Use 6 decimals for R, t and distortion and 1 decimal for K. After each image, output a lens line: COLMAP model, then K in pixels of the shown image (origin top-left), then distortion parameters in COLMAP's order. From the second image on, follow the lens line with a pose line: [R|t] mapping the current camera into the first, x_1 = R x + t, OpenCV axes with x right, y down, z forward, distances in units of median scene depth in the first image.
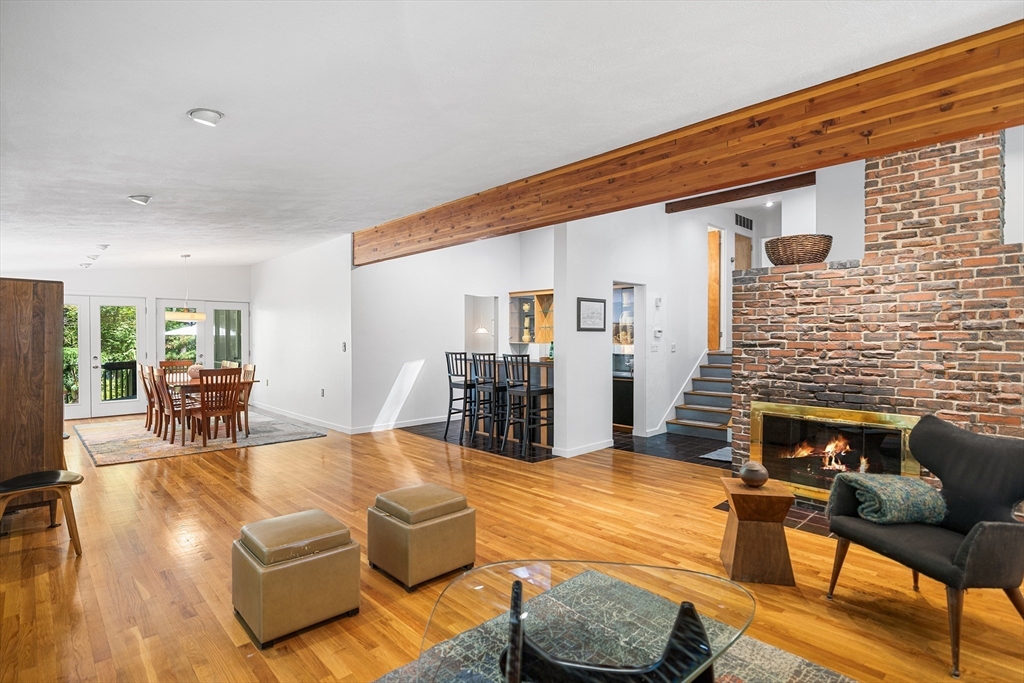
lens RADIAL K [[513.7, 0, 508.8], [0, 513.7, 342.9], [0, 0, 1]] dist [0.000324, -0.000099]
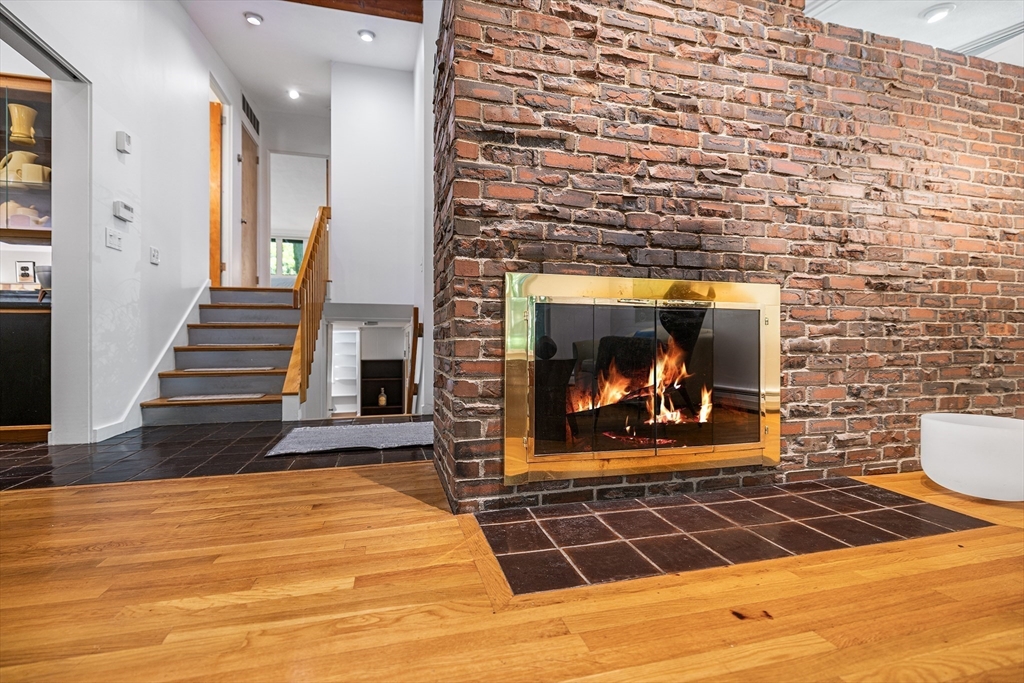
lens RADIAL K [[460.4, 0, 509.3], [0, 460.4, 341.4], [0, 0, 1]] dist [-0.001016, -0.000694]
pose [[0.478239, 0.000691, 0.878229, 0.162838], [0.009978, 0.999931, -0.006220, 0.175465], [-0.878173, 0.011737, 0.478199, 0.858135]]
